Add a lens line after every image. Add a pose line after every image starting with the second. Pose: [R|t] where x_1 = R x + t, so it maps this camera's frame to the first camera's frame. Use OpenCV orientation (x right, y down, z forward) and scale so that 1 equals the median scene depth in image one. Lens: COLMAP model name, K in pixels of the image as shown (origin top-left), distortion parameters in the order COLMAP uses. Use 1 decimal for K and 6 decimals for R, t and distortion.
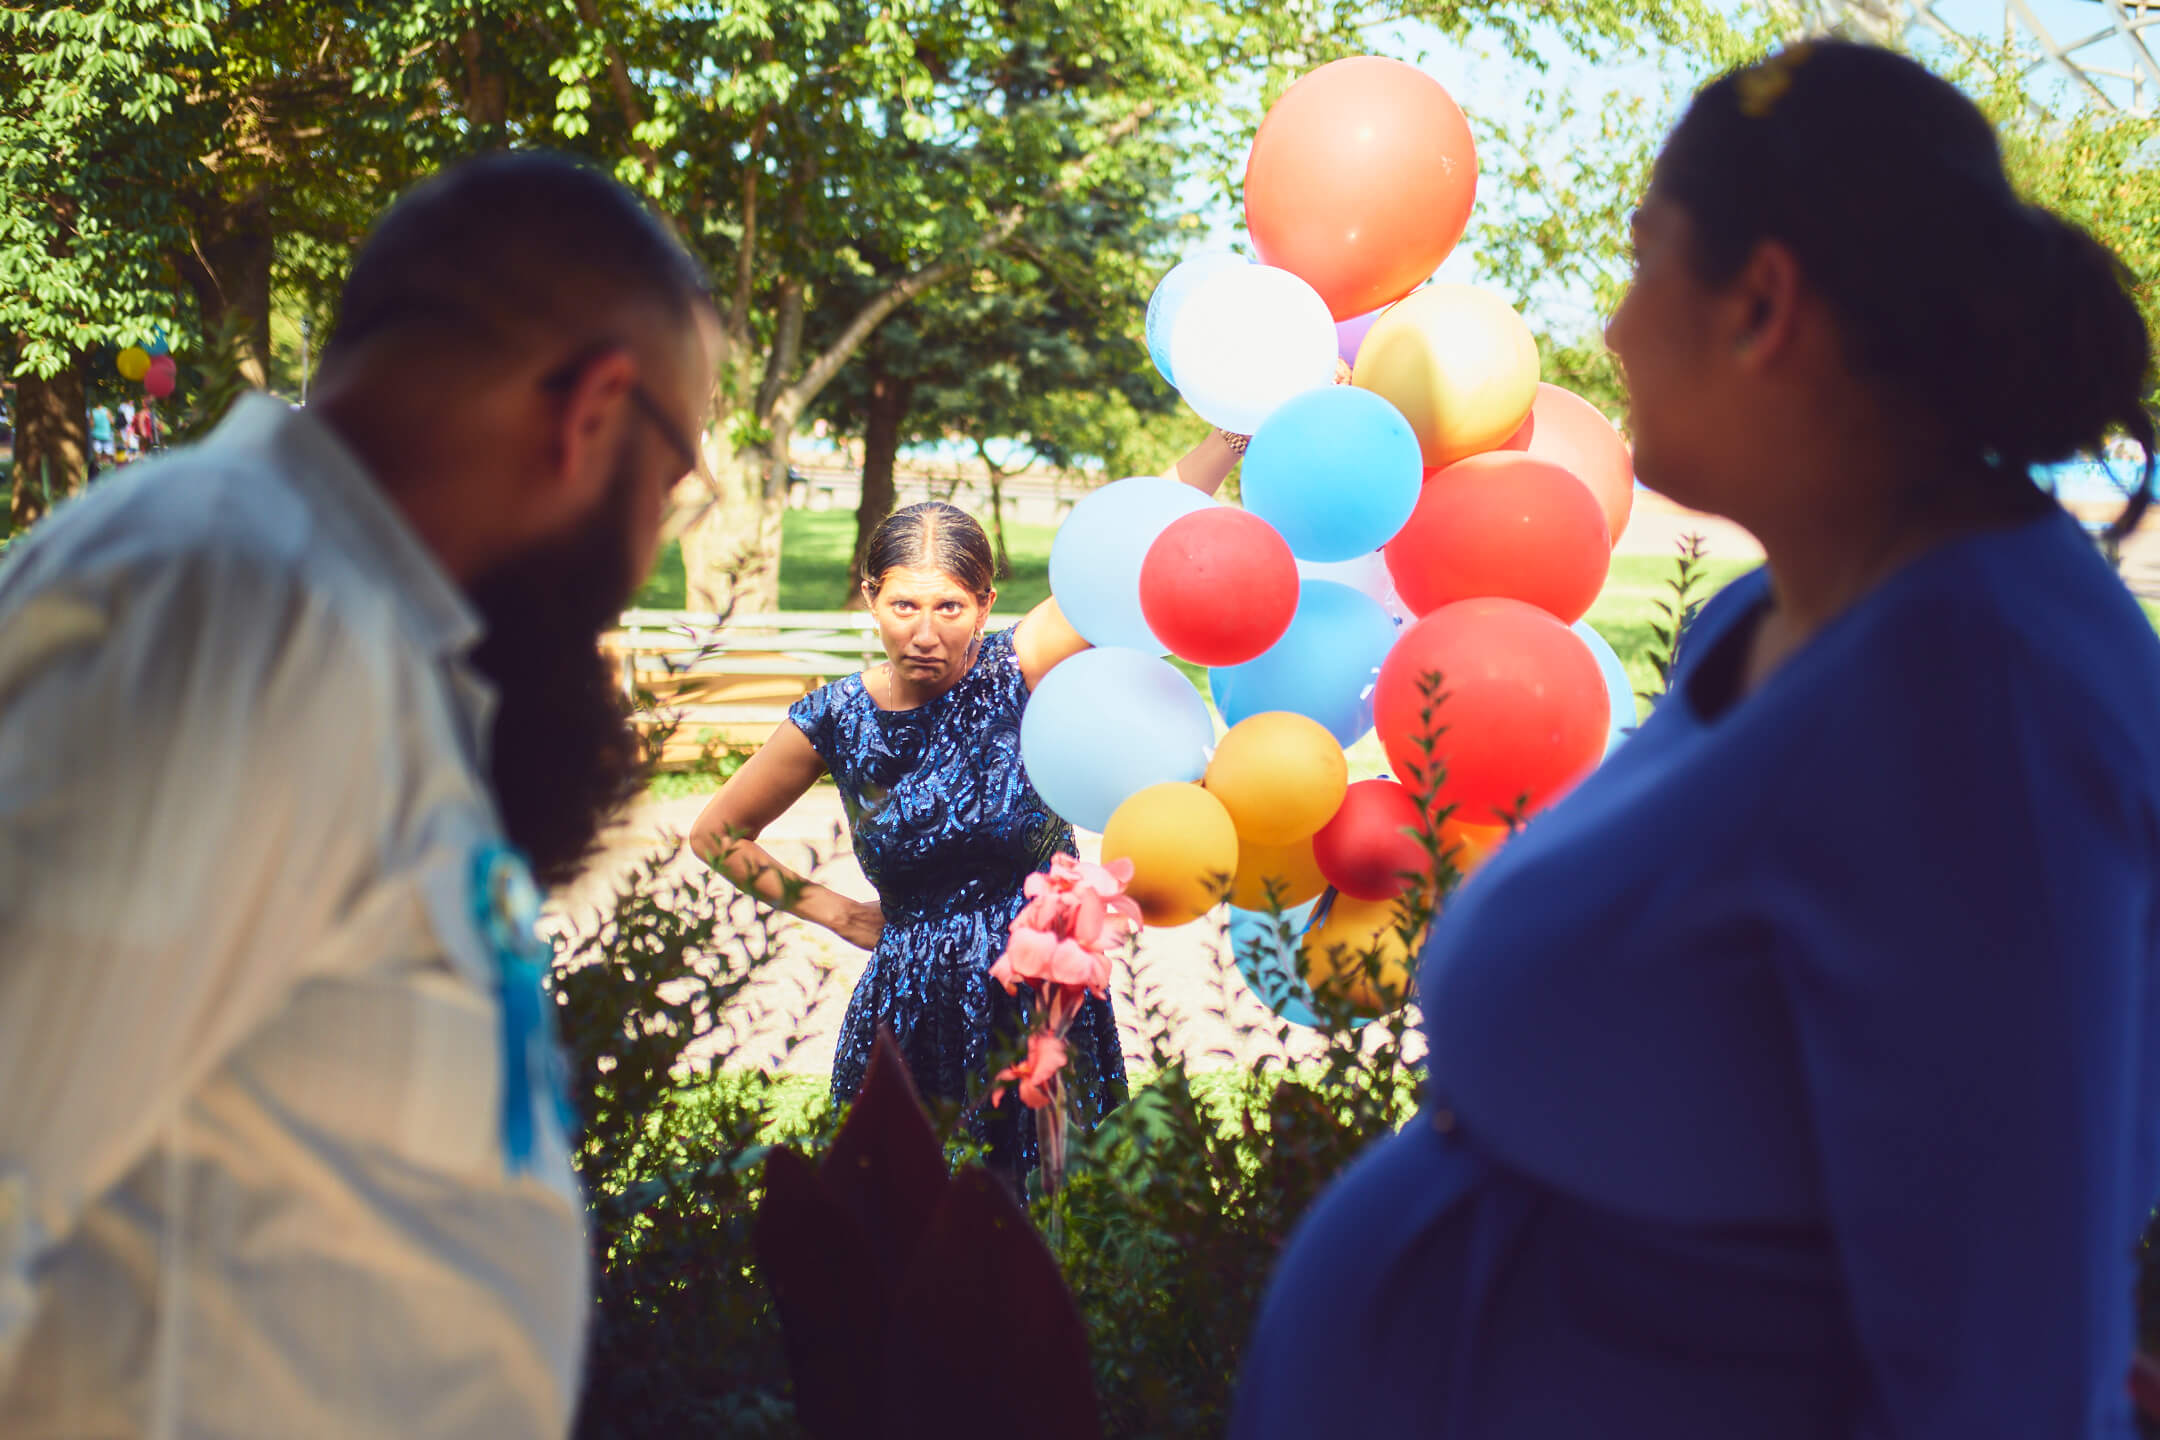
lens RADIAL K [[3232.0, 0, 1124.2], [0, 3232.0, 663.8], [0, 0, 1]] dist [0.030363, -0.073018]
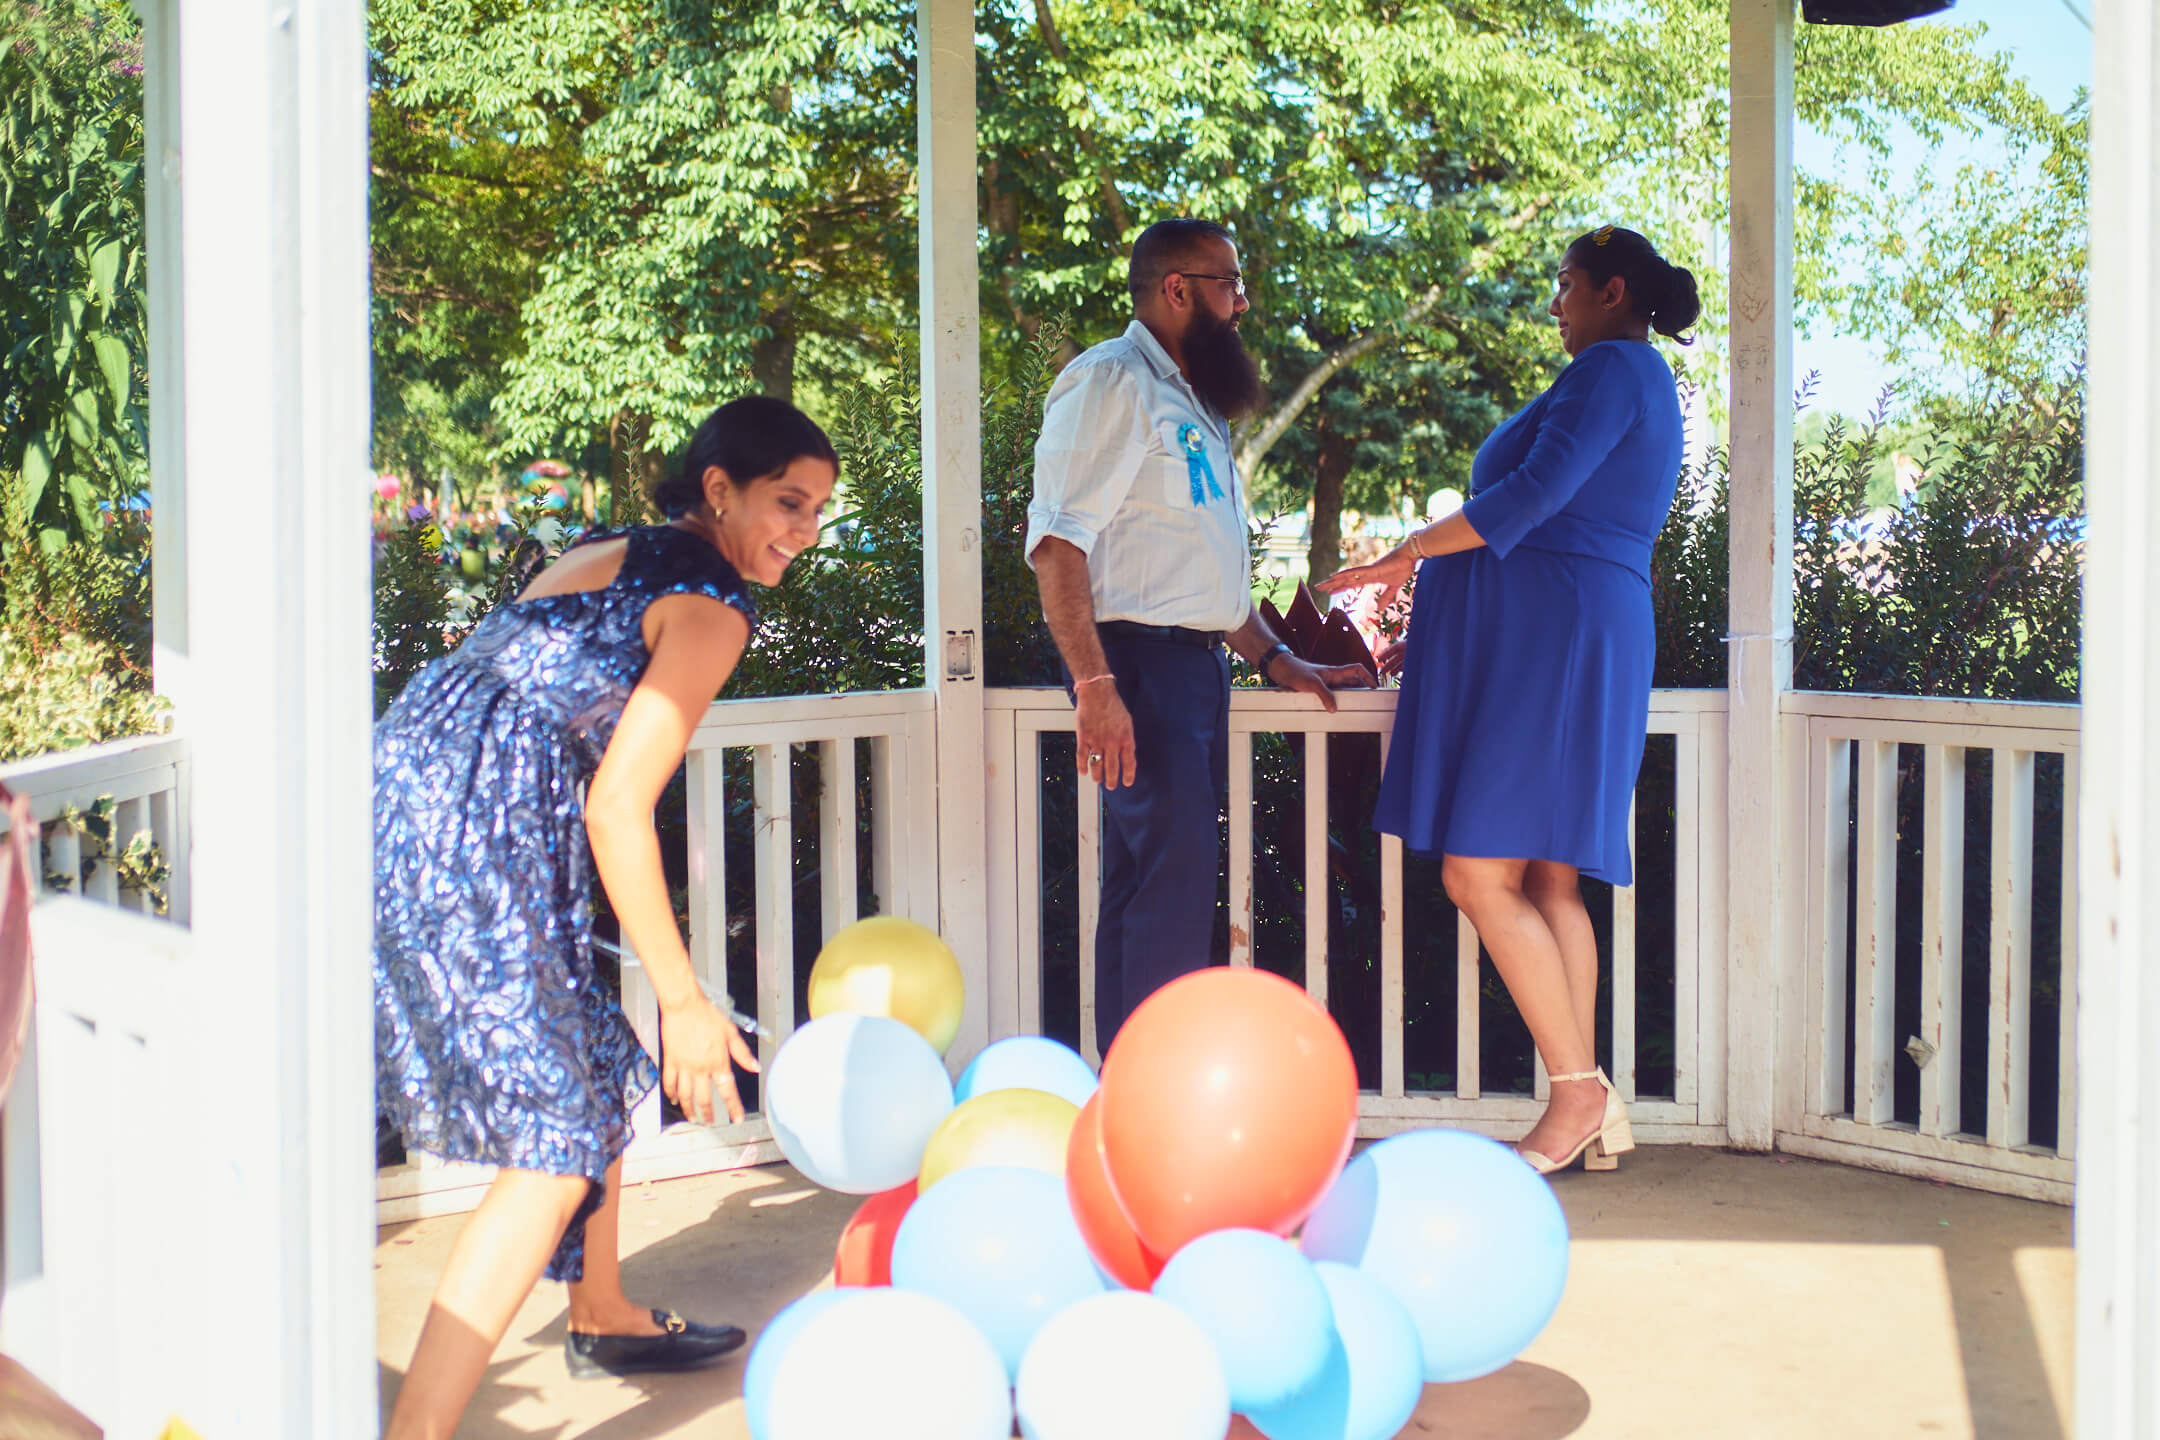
lens RADIAL K [[3289.0, 0, 1080.0], [0, 3289.0, 720.0], [0, 0, 1]] dist [-0.004737, -0.020335]
pose [[0.987969, -0.016719, -0.153745, 0.020843], [0.014930, 0.999807, -0.012783, 0.032982], [0.153929, 0.010334, 0.988028, -0.221202]]
